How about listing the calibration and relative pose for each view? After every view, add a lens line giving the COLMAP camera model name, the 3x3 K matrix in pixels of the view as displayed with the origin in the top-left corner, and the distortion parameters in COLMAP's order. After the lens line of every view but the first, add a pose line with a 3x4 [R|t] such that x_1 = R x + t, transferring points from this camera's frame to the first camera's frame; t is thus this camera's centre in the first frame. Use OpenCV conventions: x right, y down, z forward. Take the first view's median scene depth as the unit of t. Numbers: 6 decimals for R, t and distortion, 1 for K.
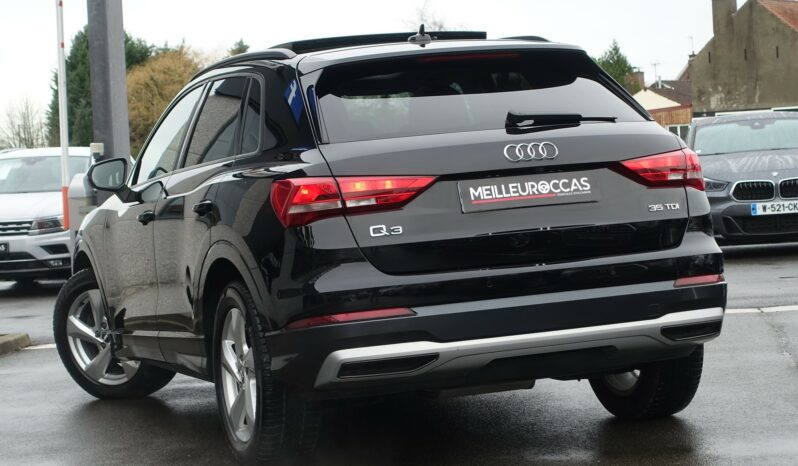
lens RADIAL K [[1881.4, 0, 399.0], [0, 1881.4, 233.0], [0, 0, 1]] dist [-0.064783, -0.511259]
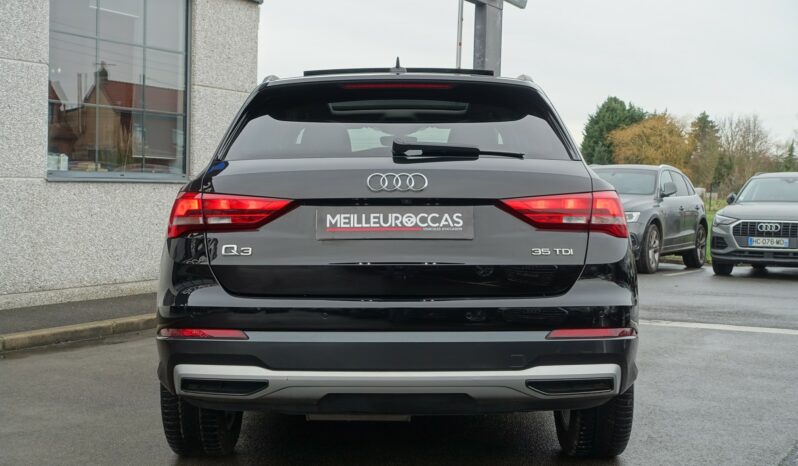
lens RADIAL K [[1090.5, 0, 399.0], [0, 1090.5, 233.0], [0, 0, 1]] dist [-0.012617, -0.014644]
pose [[0.931356, 0.086620, -0.353656, 0.268449], [-0.082358, 0.996234, 0.027113, -0.032327], [0.354673, 0.003874, 0.934983, 0.477098]]
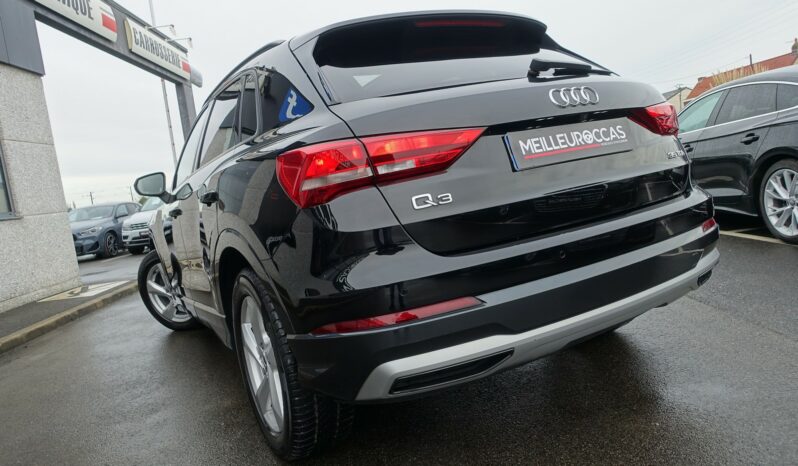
lens RADIAL K [[547.8, 0, 400.9], [0, 547.8, 231.9], [0, 0, 1]] dist [-0.003120, -0.000907]
pose [[0.981950, -0.098422, 0.161518, -0.056291], [0.091060, 0.994467, 0.052386, -0.001237], [-0.165780, -0.036732, 0.985478, 0.754814]]
